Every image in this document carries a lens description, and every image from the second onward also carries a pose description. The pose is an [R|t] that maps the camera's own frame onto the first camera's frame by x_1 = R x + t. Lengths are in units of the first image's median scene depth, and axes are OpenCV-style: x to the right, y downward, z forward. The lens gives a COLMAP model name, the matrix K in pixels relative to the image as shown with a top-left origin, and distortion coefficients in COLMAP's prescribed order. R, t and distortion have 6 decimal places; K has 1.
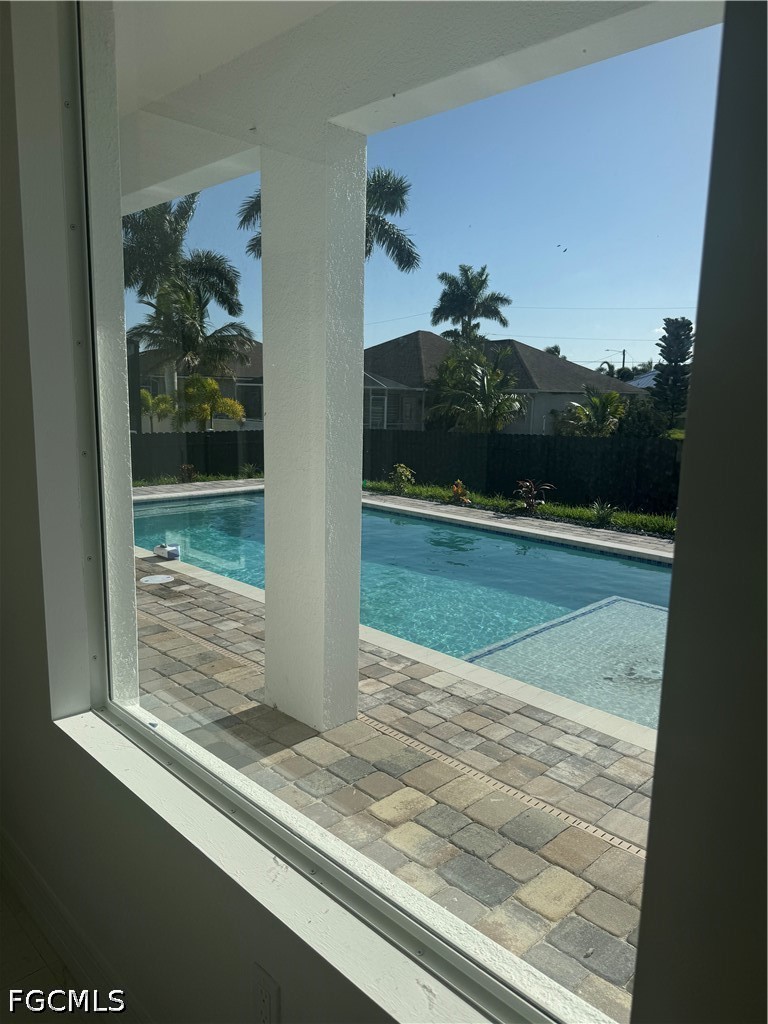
lens RADIAL K [[728.3, 0, 388.2], [0, 728.3, 520.4], [0, 0, 1]] dist [0.055827, -0.050262]
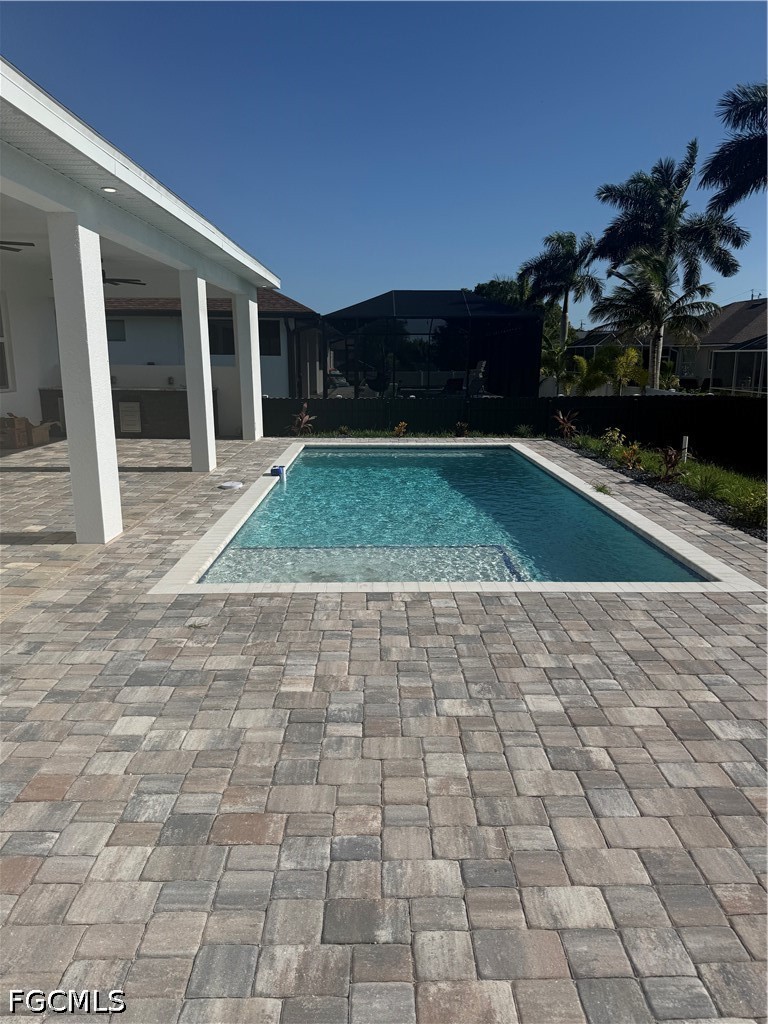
lens RADIAL K [[728.3, 0, 389.7], [0, 728.3, 501.7], [0, 0, 1]] dist [0.055827, -0.050262]
pose [[0.720429, 0.123274, -0.682485, 1.179436], [-0.111915, 0.991843, 0.061015, -0.010520], [0.684439, 0.032423, 0.728349, 0.124818]]
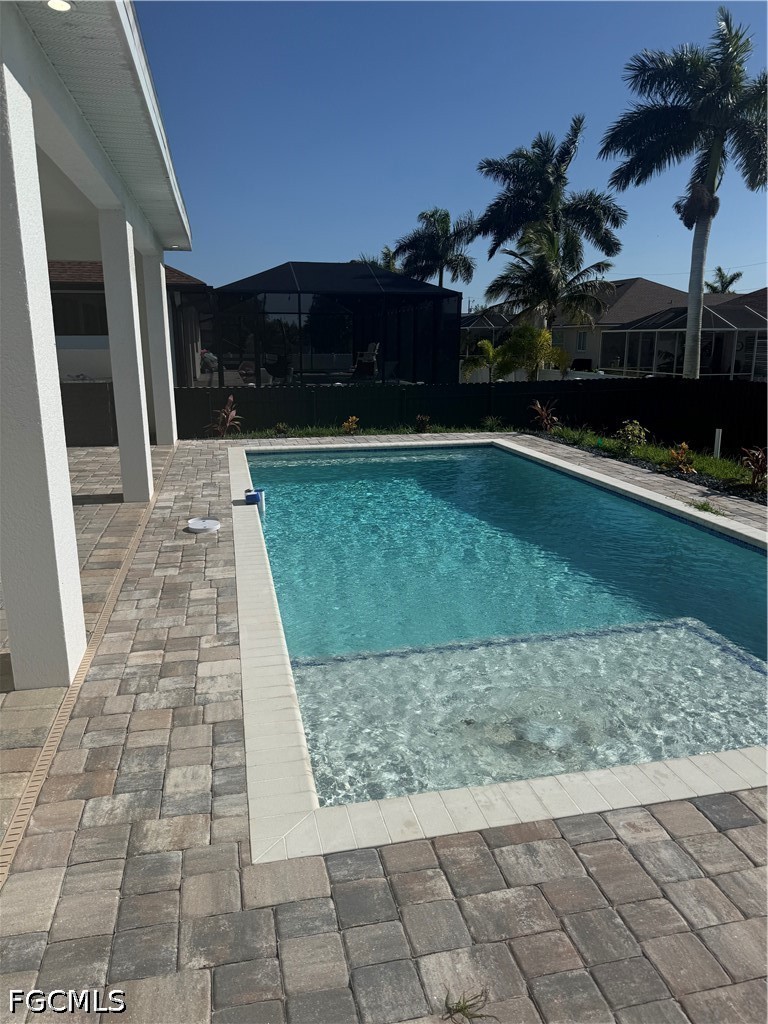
lens RADIAL K [[728.3, 0, 383.0], [0, 728.3, 495.4], [0, 0, 1]] dist [0.055827, -0.050262]
pose [[0.841156, 0.098494, -0.531747, 0.559397], [-0.078929, 0.995105, 0.059465, -0.047143], [0.535001, -0.008049, 0.844813, 0.290867]]
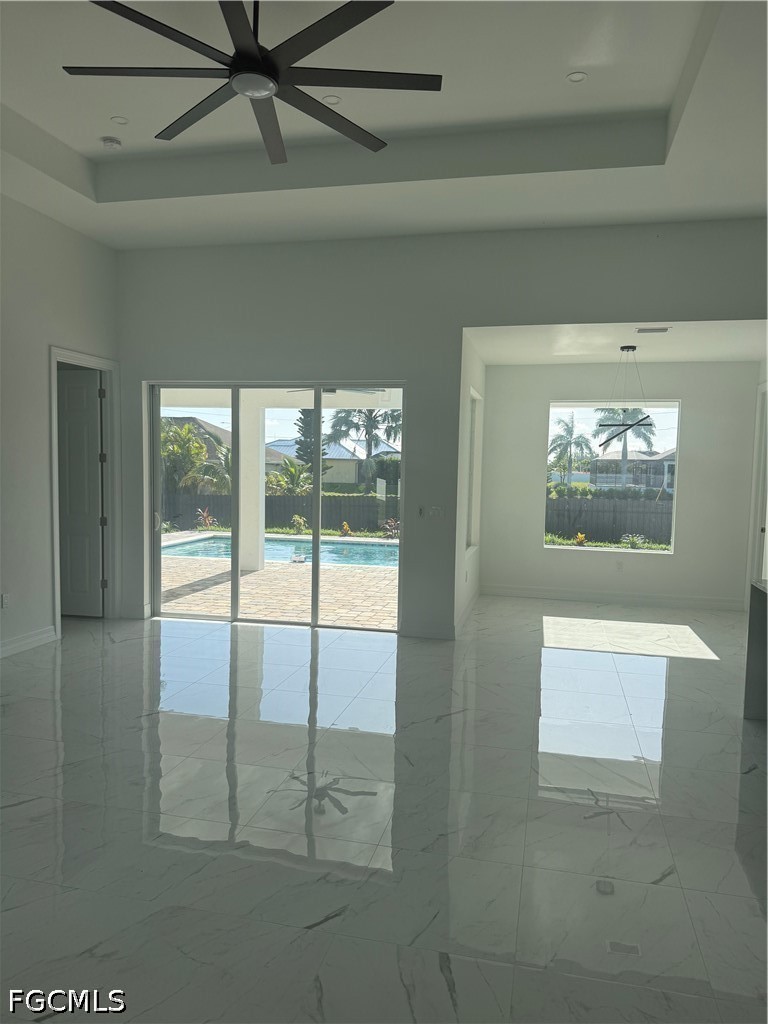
lens RADIAL K [[728.3, 0, 385.6], [0, 728.3, 513.1], [0, 0, 1]] dist [0.055827, -0.050262]
pose [[0.848665, -0.037019, 0.527633, -1.569697], [0.087633, 0.993602, -0.071240, 0.113428], [-0.521621, 0.106697, 0.846480, -1.053663]]
